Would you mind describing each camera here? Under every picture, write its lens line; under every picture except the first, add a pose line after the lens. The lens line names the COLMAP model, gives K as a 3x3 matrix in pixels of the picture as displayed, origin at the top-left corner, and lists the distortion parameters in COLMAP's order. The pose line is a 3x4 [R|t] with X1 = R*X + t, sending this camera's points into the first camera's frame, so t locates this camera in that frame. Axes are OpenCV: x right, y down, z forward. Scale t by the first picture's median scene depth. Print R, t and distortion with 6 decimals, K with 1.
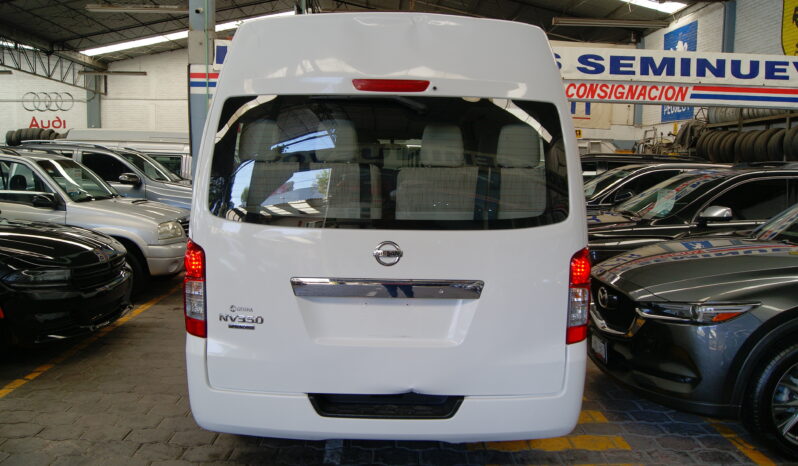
lens RADIAL K [[710.6, 0, 398.7], [0, 710.6, 231.2], [0, 0, 1]] dist [0.002970, -0.000205]
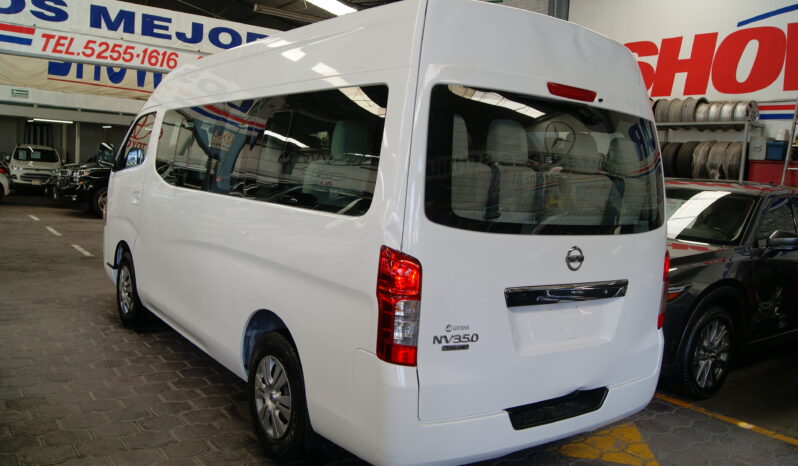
lens RADIAL K [[710.6, 0, 402.0], [0, 710.6, 232.8], [0, 0, 1]] dist [0.002970, -0.000205]
pose [[0.796707, -0.019361, 0.604056, -0.496871], [0.005204, 0.999669, 0.025178, -0.019753], [-0.604343, -0.016916, 0.796544, 0.203094]]
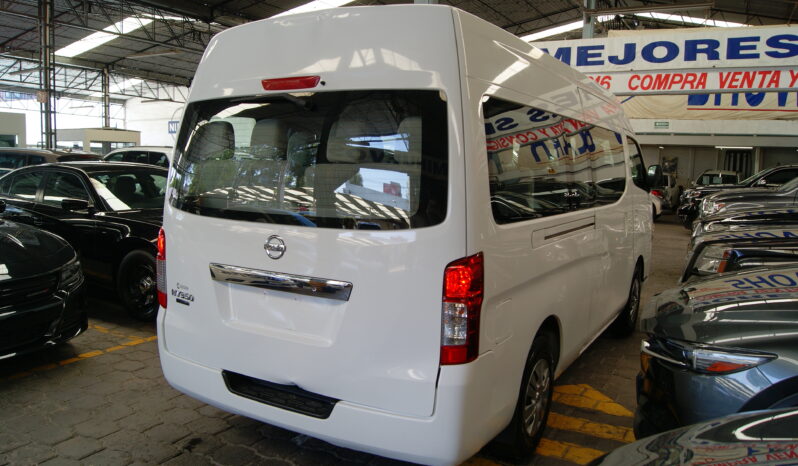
lens RADIAL K [[686.8, 0, 406.1], [0, 686.8, 229.3], [0, 0, 1]] dist [-0.017125, 0.008553]
pose [[0.863548, 0.065836, -0.499950, 0.388025], [-0.066507, 0.997650, 0.016500, -0.014609], [0.499862, 0.019001, 0.865897, 0.137433]]
